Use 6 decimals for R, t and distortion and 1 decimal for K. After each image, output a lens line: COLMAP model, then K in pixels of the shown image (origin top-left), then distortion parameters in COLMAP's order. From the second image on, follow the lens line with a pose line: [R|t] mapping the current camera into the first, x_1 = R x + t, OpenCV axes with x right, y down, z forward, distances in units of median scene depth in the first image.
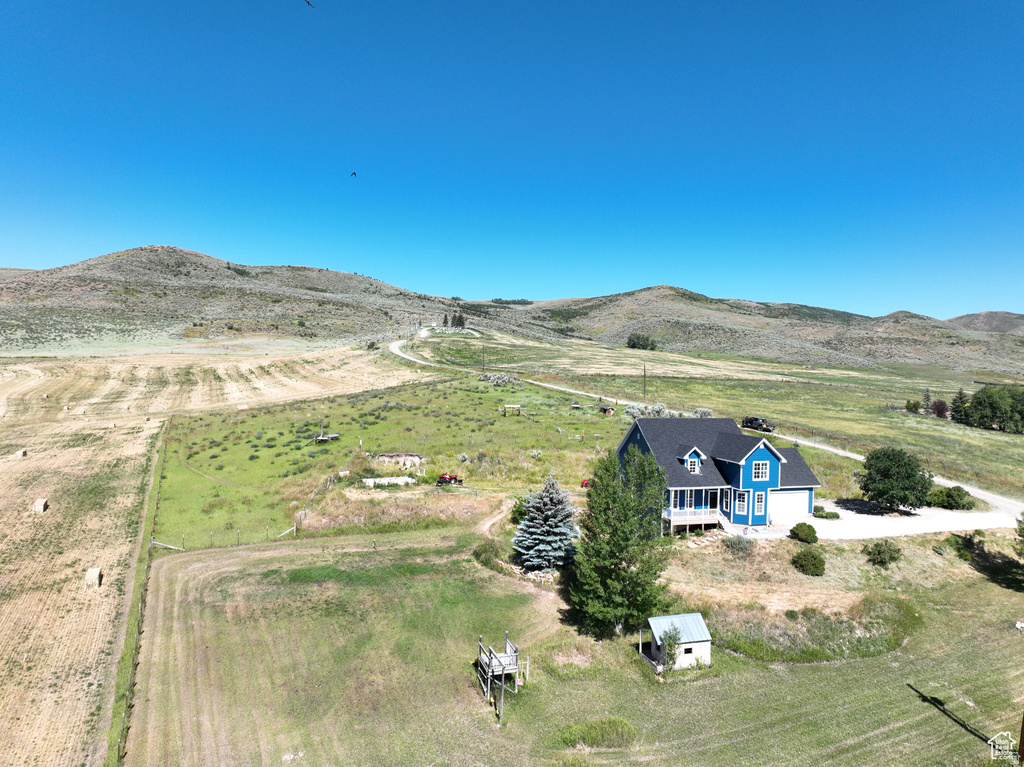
lens RADIAL K [[727.5, 0, 513.5], [0, 727.5, 380.5], [0, 0, 1]] dist [0.011727, 0.009133]
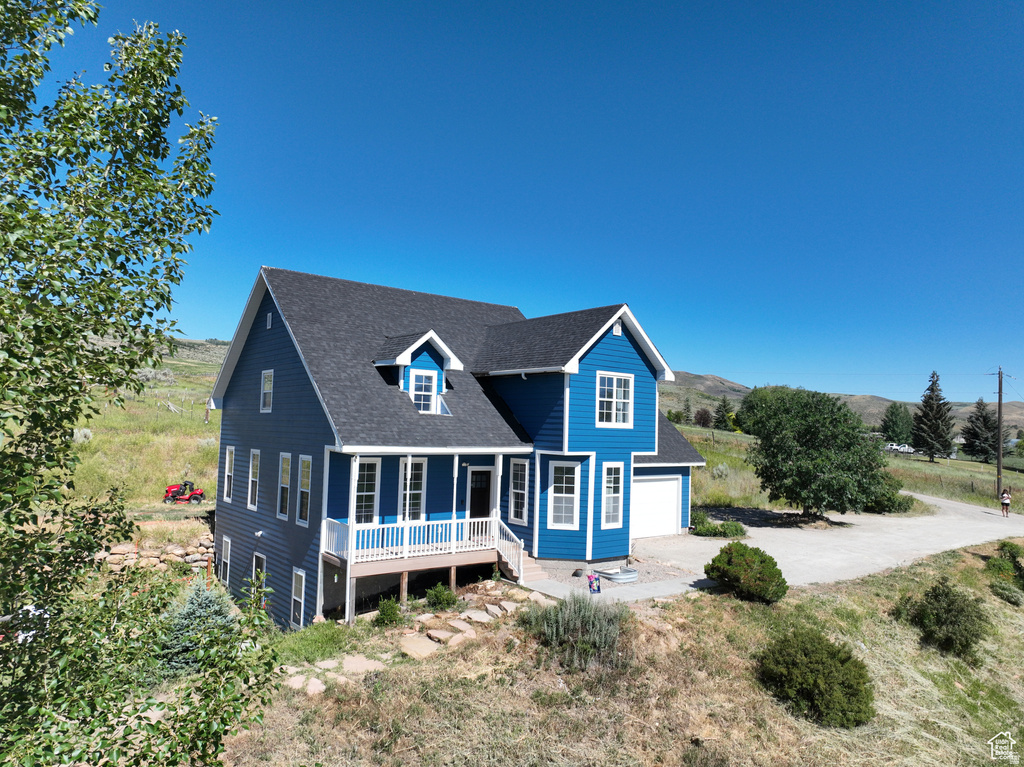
lens RADIAL K [[727.5, 0, 513.2], [0, 727.5, 381.3], [0, 0, 1]] dist [0.011727, 0.009133]
pose [[0.933923, 0.026808, 0.356468, 0.170731], [-0.000859, 0.997350, -0.072753, 0.140204], [-0.357474, 0.067640, 0.931471, 0.694324]]
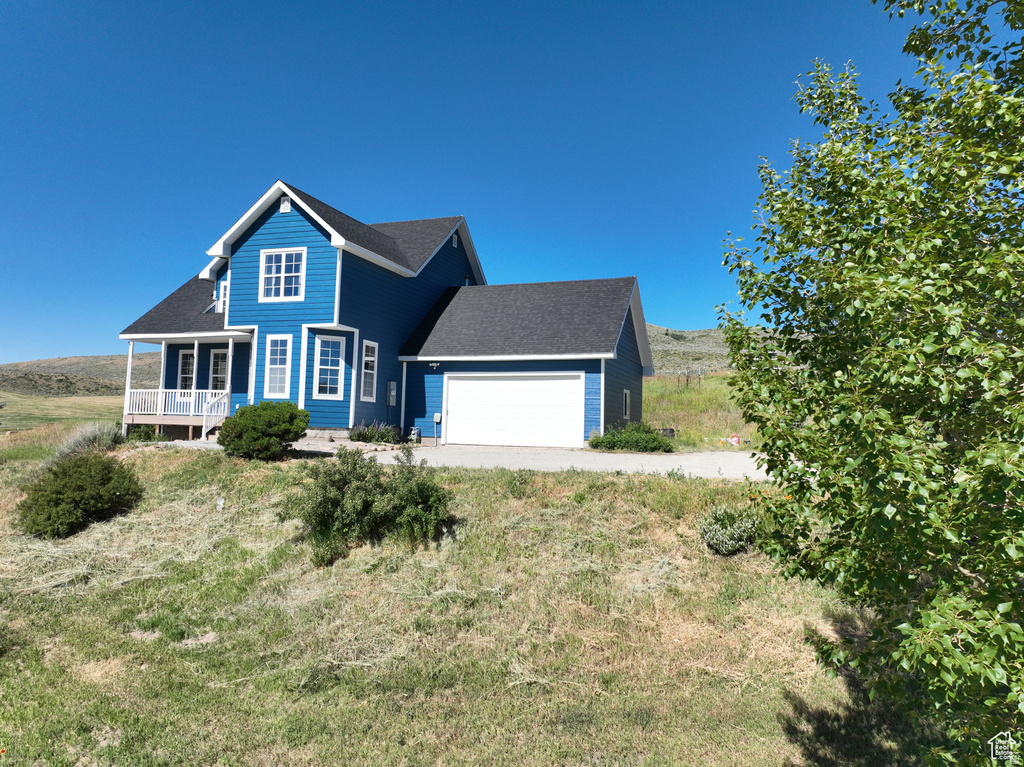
lens RADIAL K [[727.5, 0, 514.1], [0, 727.5, 383.8], [0, 0, 1]] dist [0.011727, 0.009133]
pose [[0.798934, -0.042587, -0.599909, 0.640982], [-0.018131, 0.995331, -0.094805, 0.208474], [0.601146, 0.086620, 0.794431, 0.790080]]
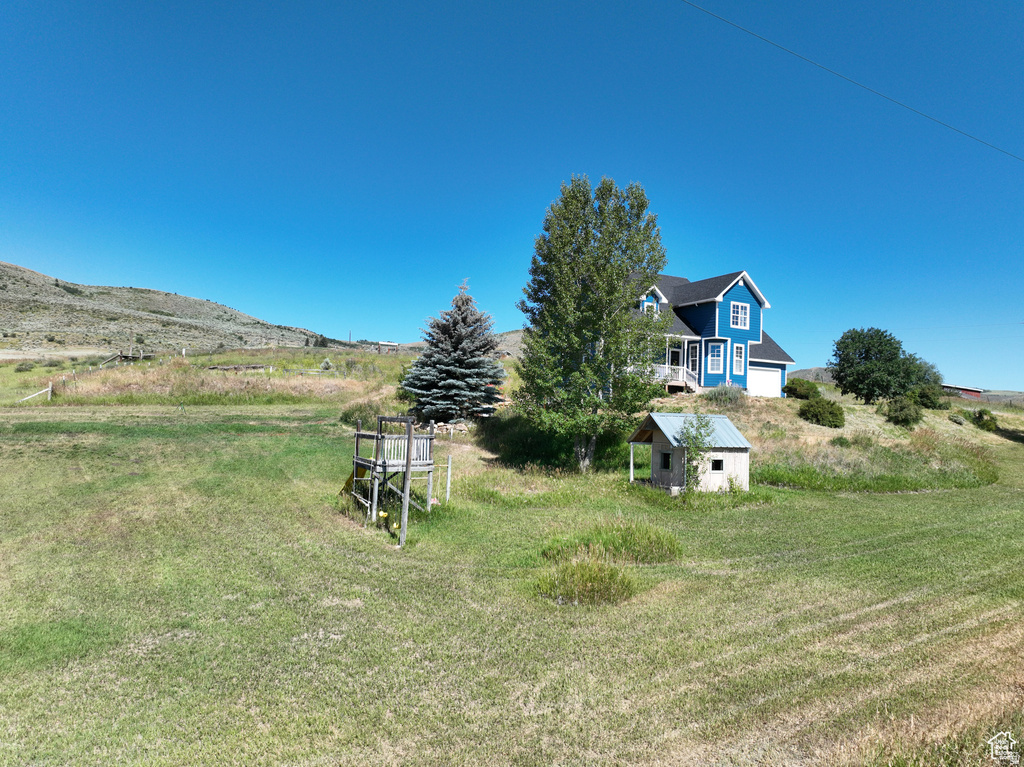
lens RADIAL K [[727.5, 0, 513.1], [0, 727.5, 379.4], [0, 0, 1]] dist [0.011727, 0.009133]
pose [[0.982908, 0.023679, 0.182566, -0.022350], [-0.010664, 0.997351, -0.071948, 0.244914], [-0.183786, 0.068771, 0.980558, 0.317691]]
